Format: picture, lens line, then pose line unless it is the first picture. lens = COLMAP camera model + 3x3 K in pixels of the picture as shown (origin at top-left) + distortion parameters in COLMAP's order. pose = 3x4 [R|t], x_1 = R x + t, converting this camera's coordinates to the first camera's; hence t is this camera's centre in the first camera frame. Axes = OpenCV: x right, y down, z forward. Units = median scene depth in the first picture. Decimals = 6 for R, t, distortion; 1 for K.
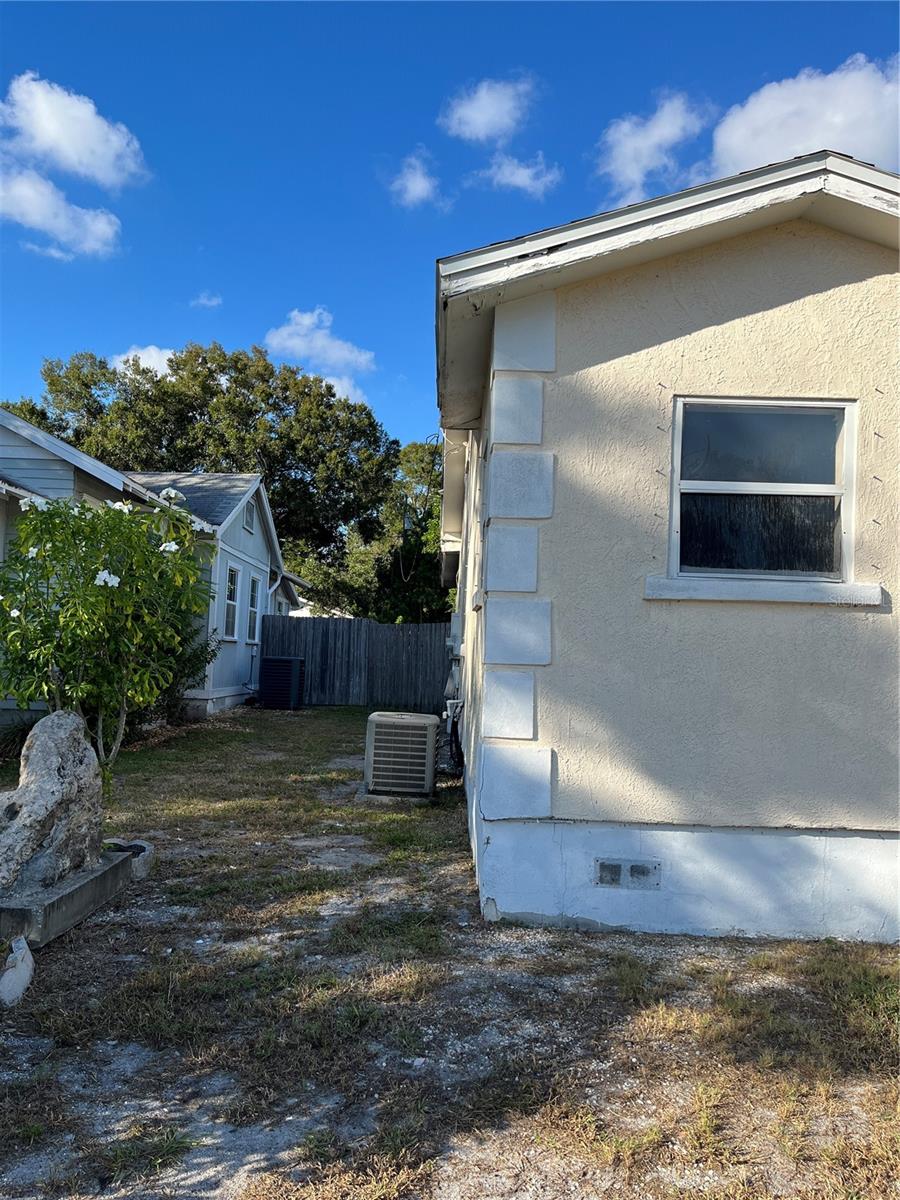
lens RADIAL K [[907.8, 0, 444.8], [0, 907.8, 615.6], [0, 0, 1]] dist [0.063298, -0.108135]
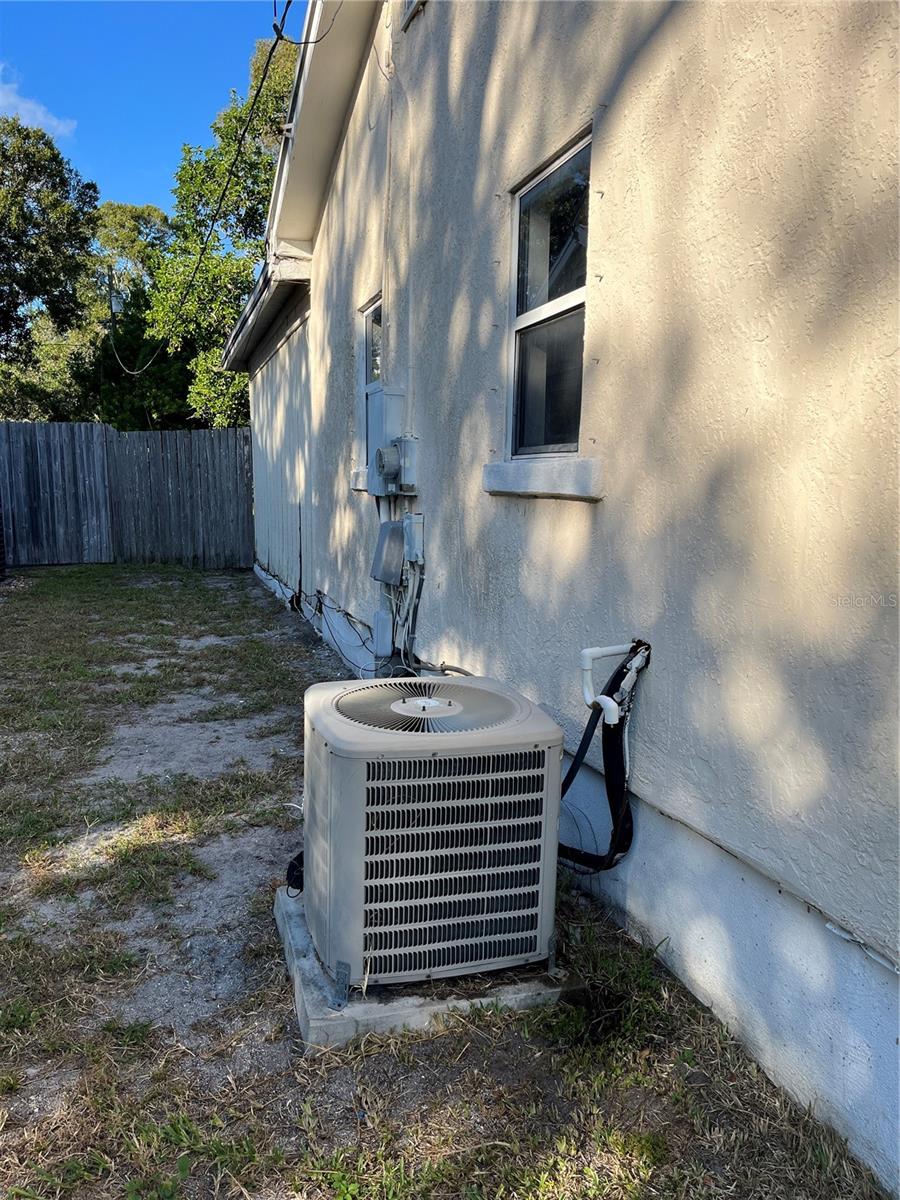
lens RADIAL K [[907.8, 0, 444.8], [0, 907.8, 615.6], [0, 0, 1]] dist [0.063298, -0.108135]
pose [[0.952575, -0.078646, 0.293966, -0.056061], [0.017882, 0.978823, 0.203925, 0.008674], [-0.303778, -0.188997, 0.933809, 0.320431]]
